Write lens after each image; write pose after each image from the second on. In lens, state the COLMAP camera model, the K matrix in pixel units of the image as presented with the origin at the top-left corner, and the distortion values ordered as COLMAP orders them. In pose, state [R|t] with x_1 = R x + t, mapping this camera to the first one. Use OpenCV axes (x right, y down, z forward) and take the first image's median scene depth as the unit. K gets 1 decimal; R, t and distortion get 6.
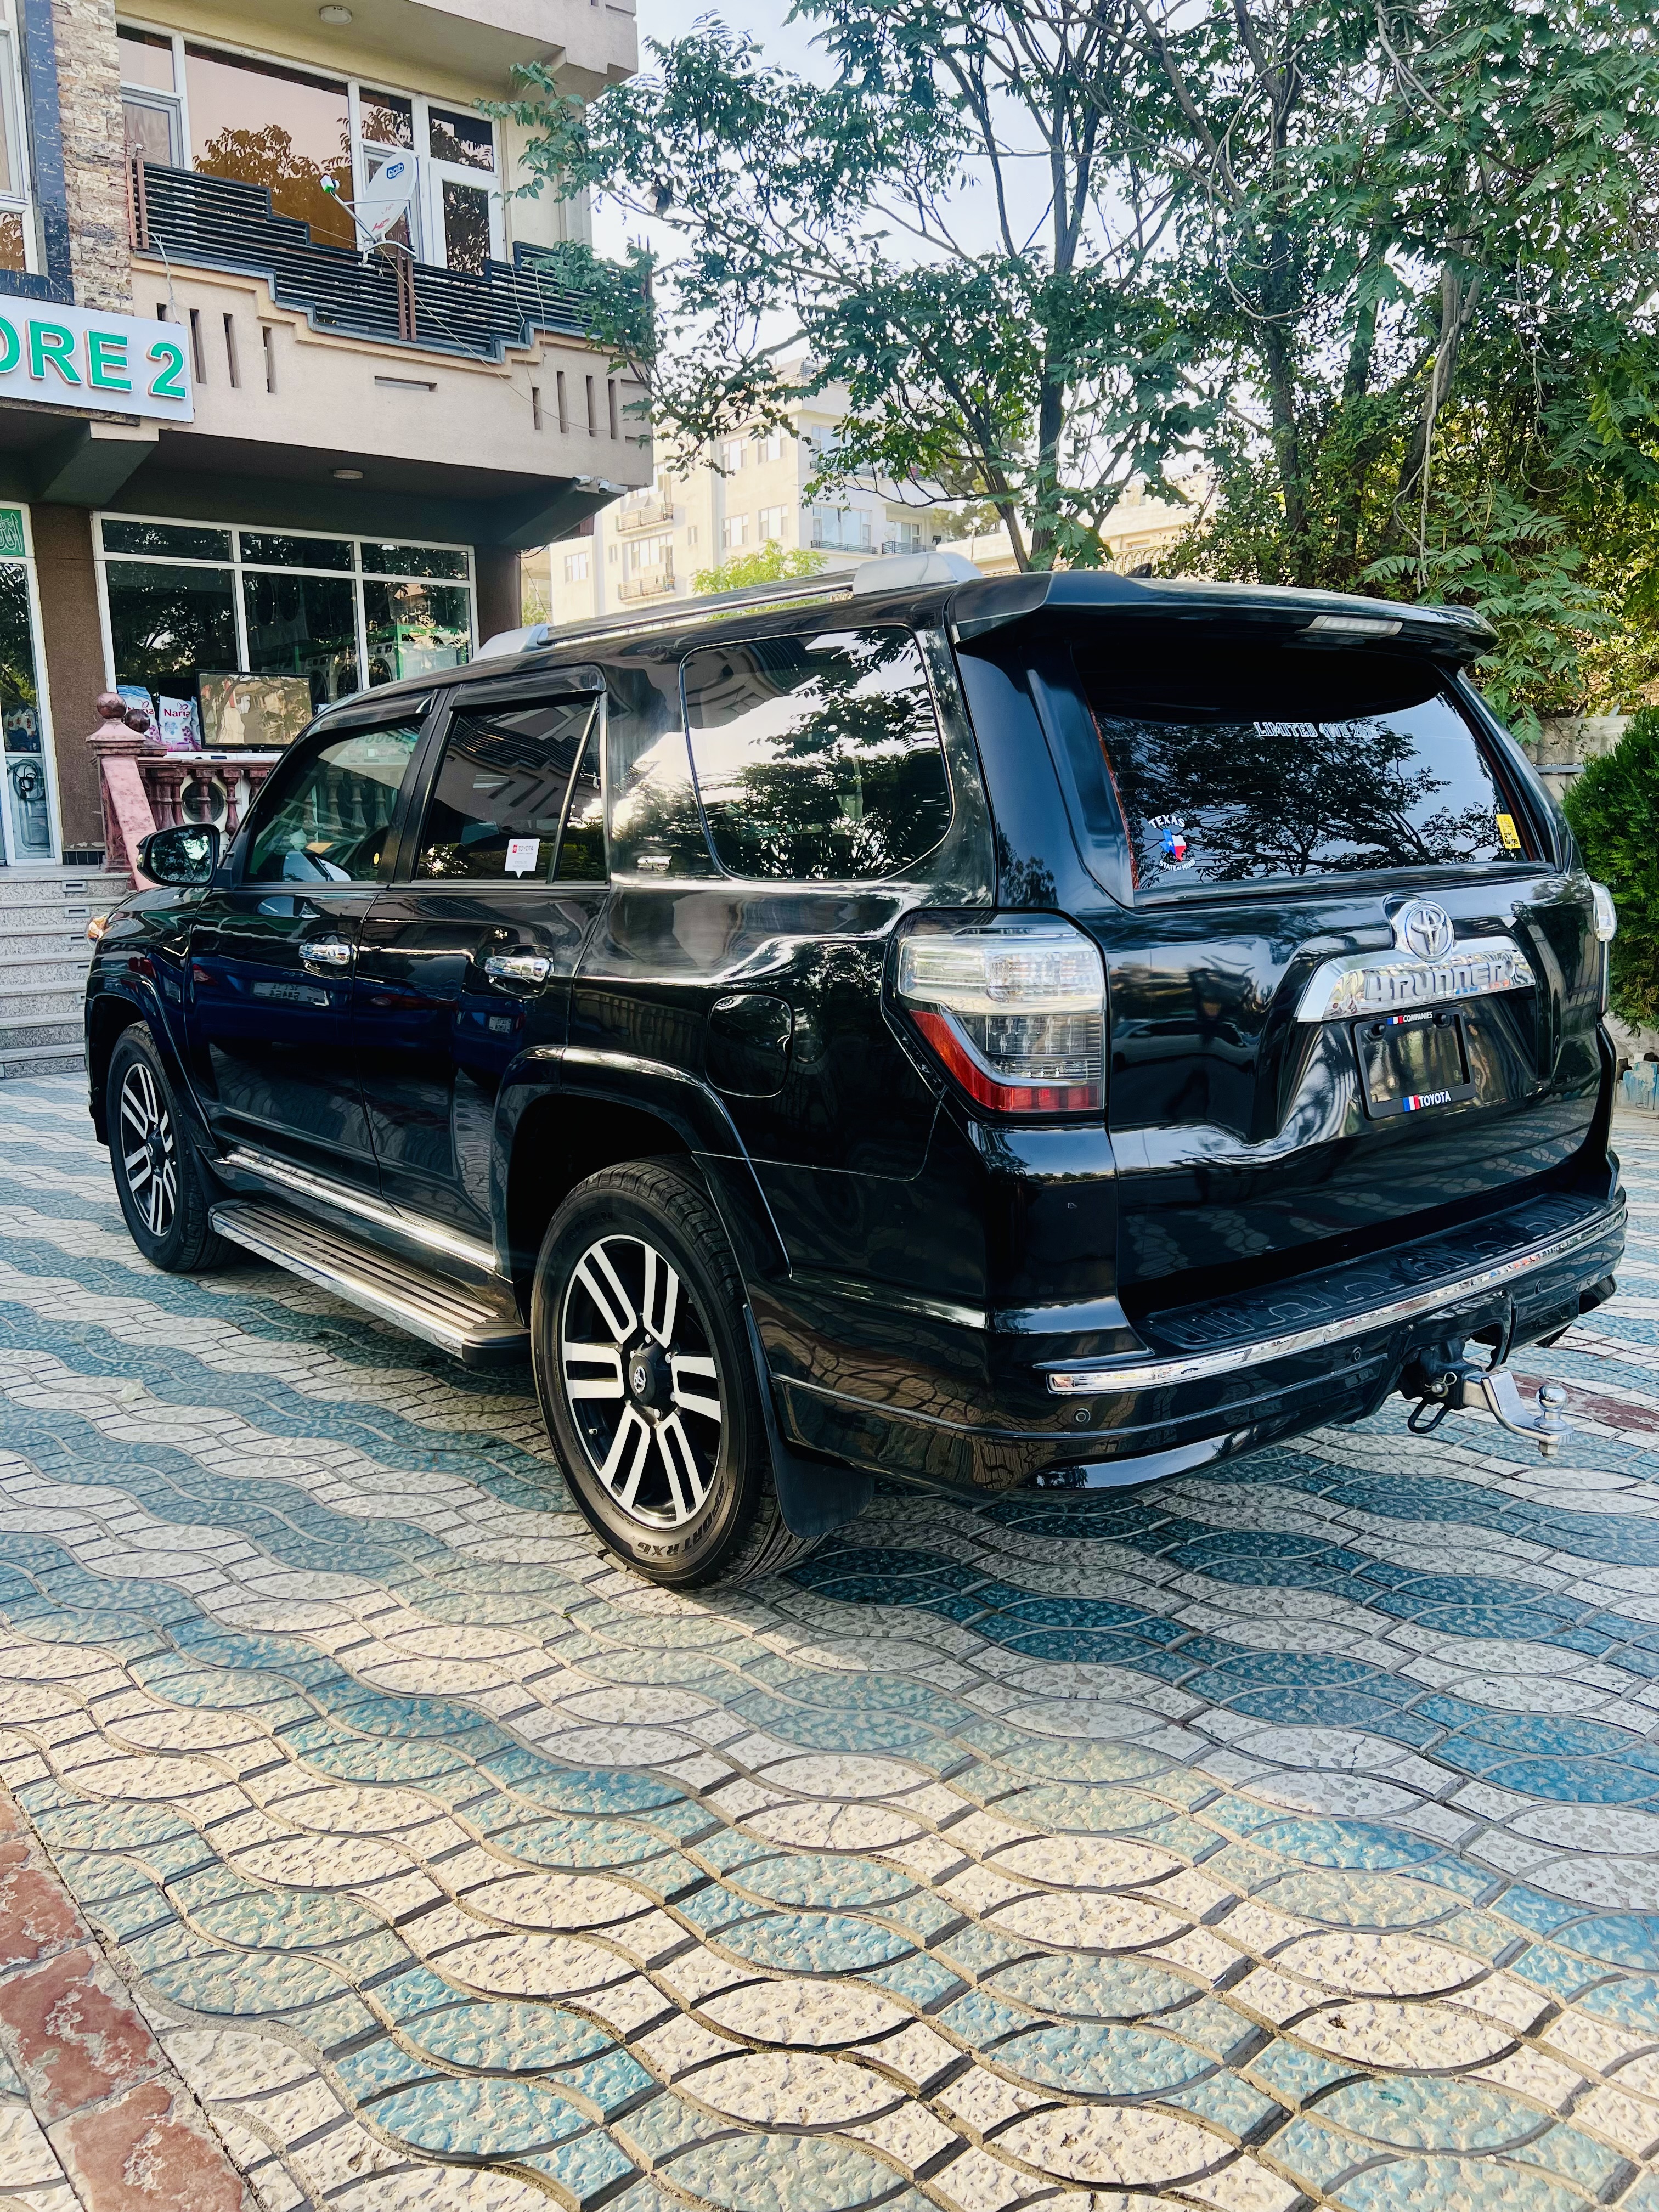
lens RADIAL K [[1663.8, 0, 838.0], [0, 1663.8, 1101.2], [0, 0, 1]] dist [0.015144, -0.009751]
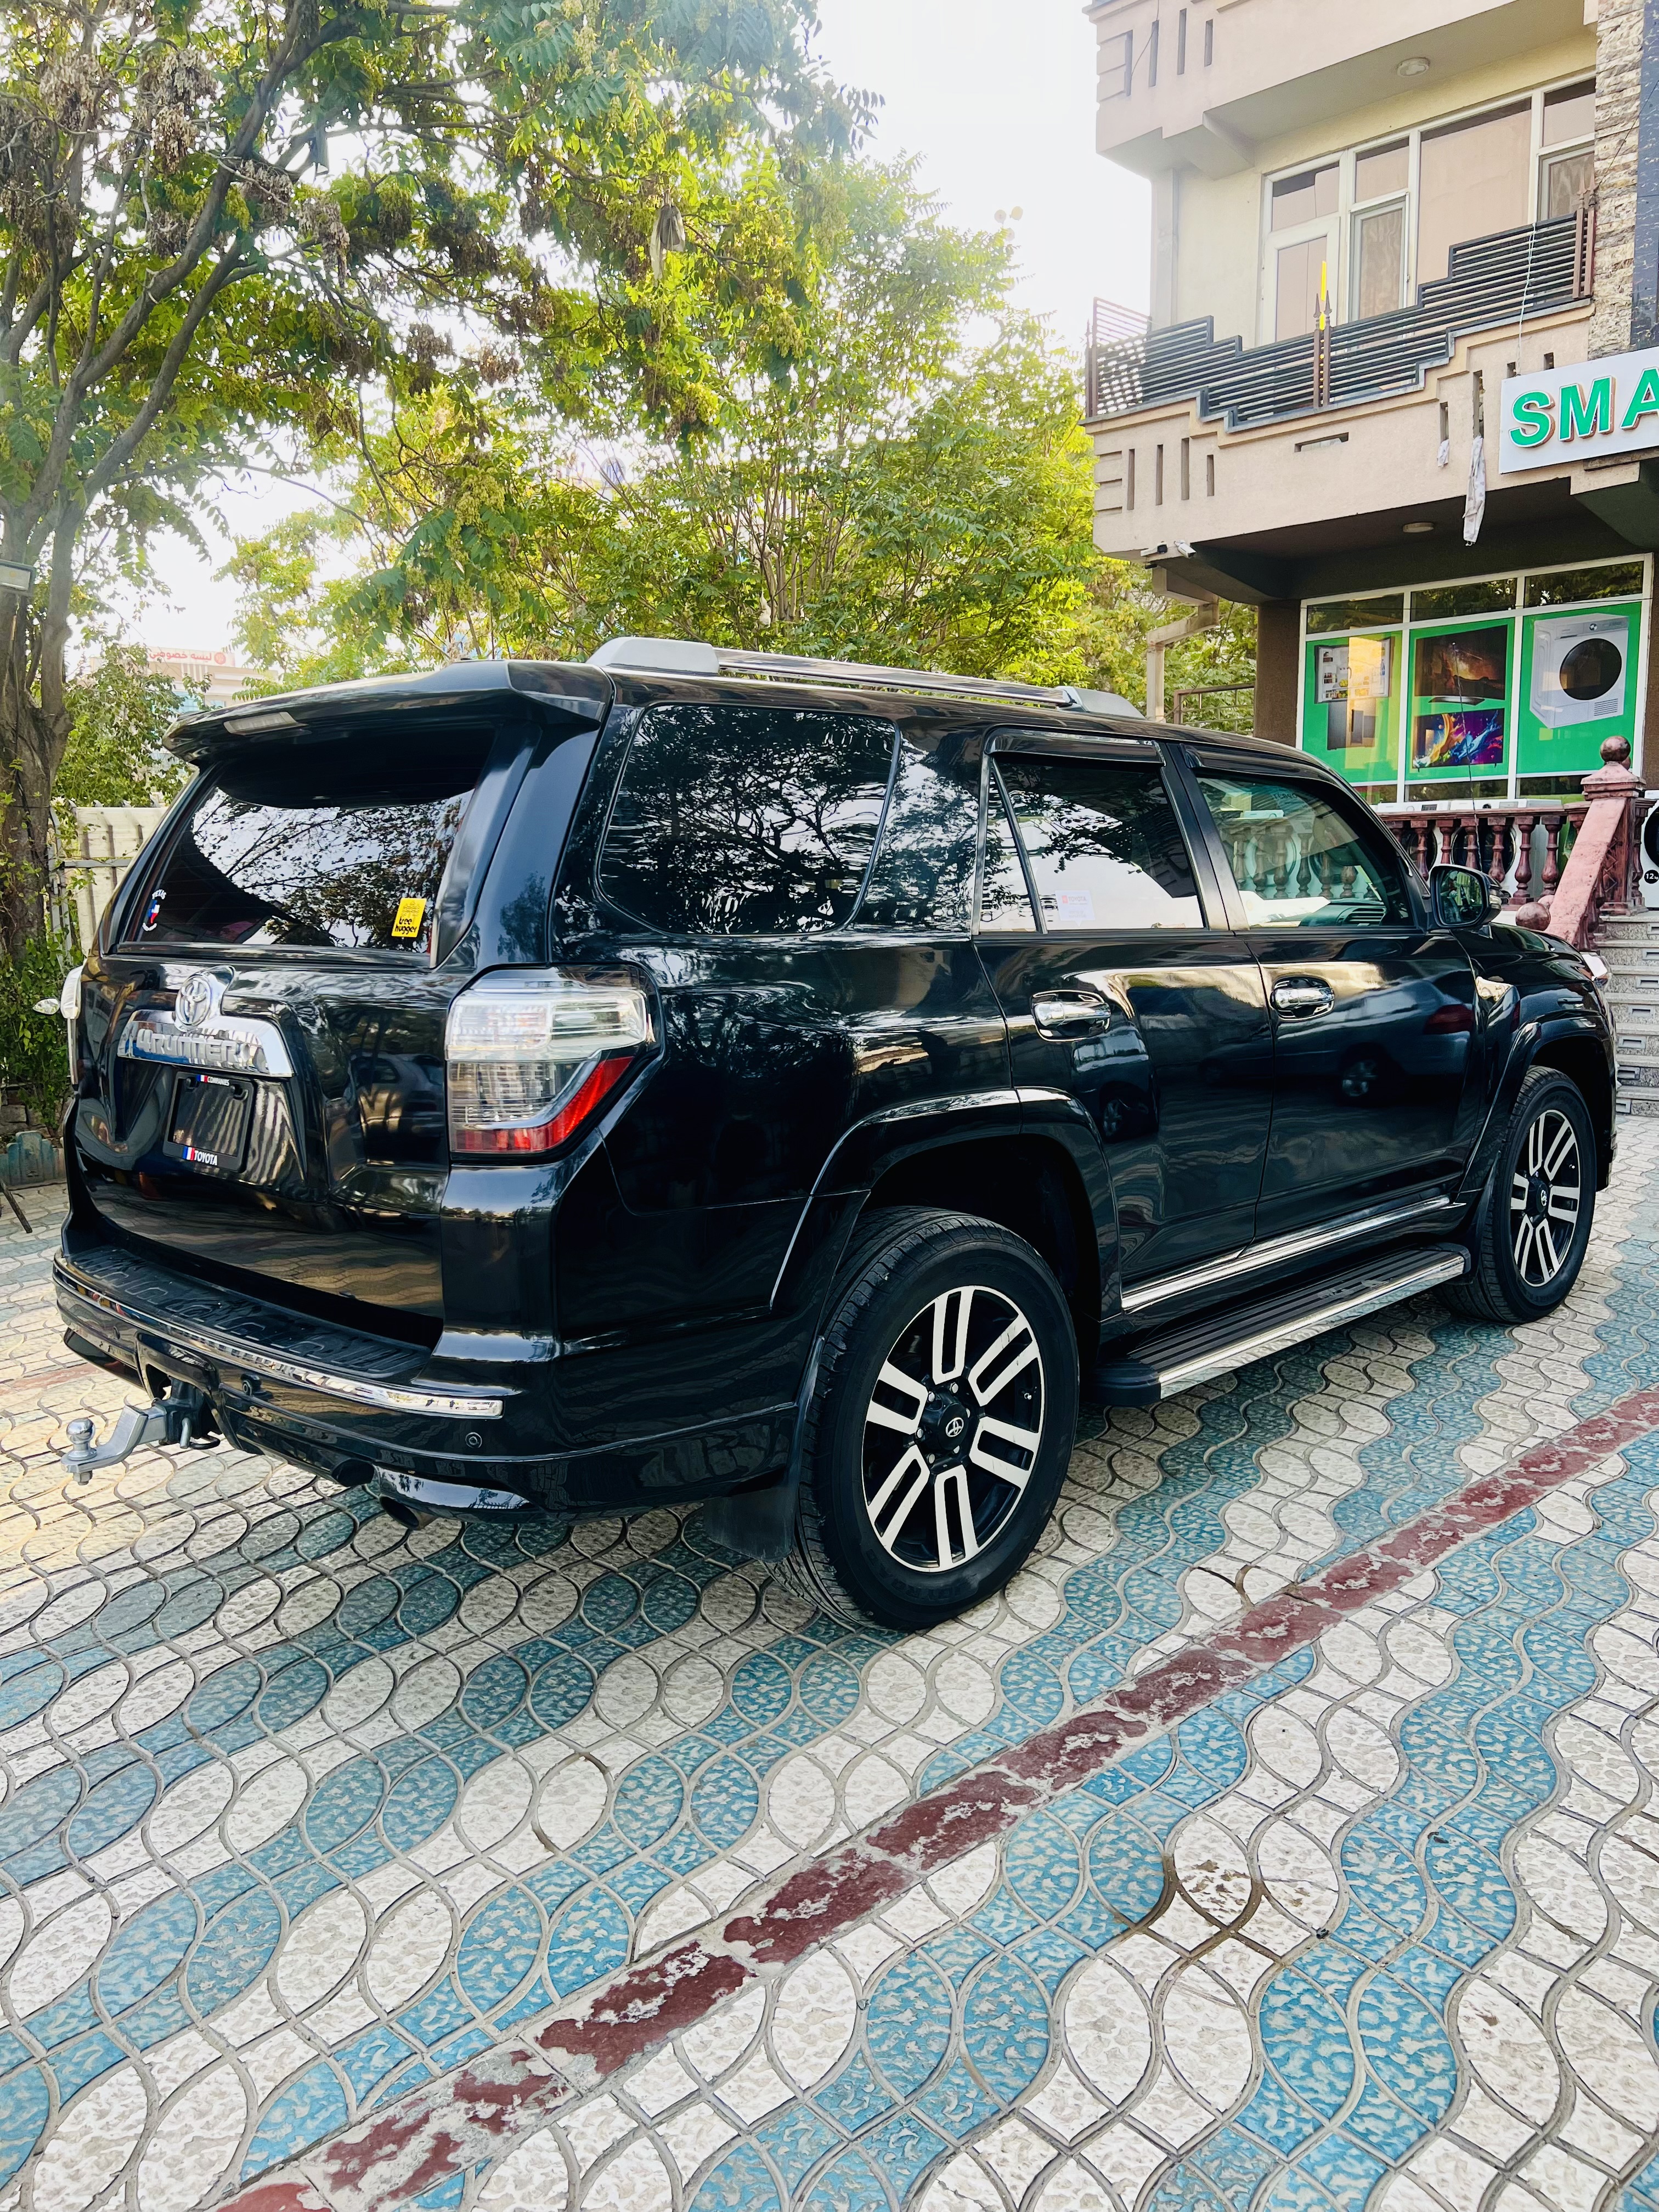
lens RADIAL K [[1663.8, 0, 838.0], [0, 1663.8, 1101.2], [0, 0, 1]] dist [0.015144, -0.009751]
pose [[0.109463, 0.145416, -0.983297, 0.376764], [-0.157384, 0.979298, 0.127304, -0.062781], [0.981452, 0.140820, 0.130083, 0.323263]]
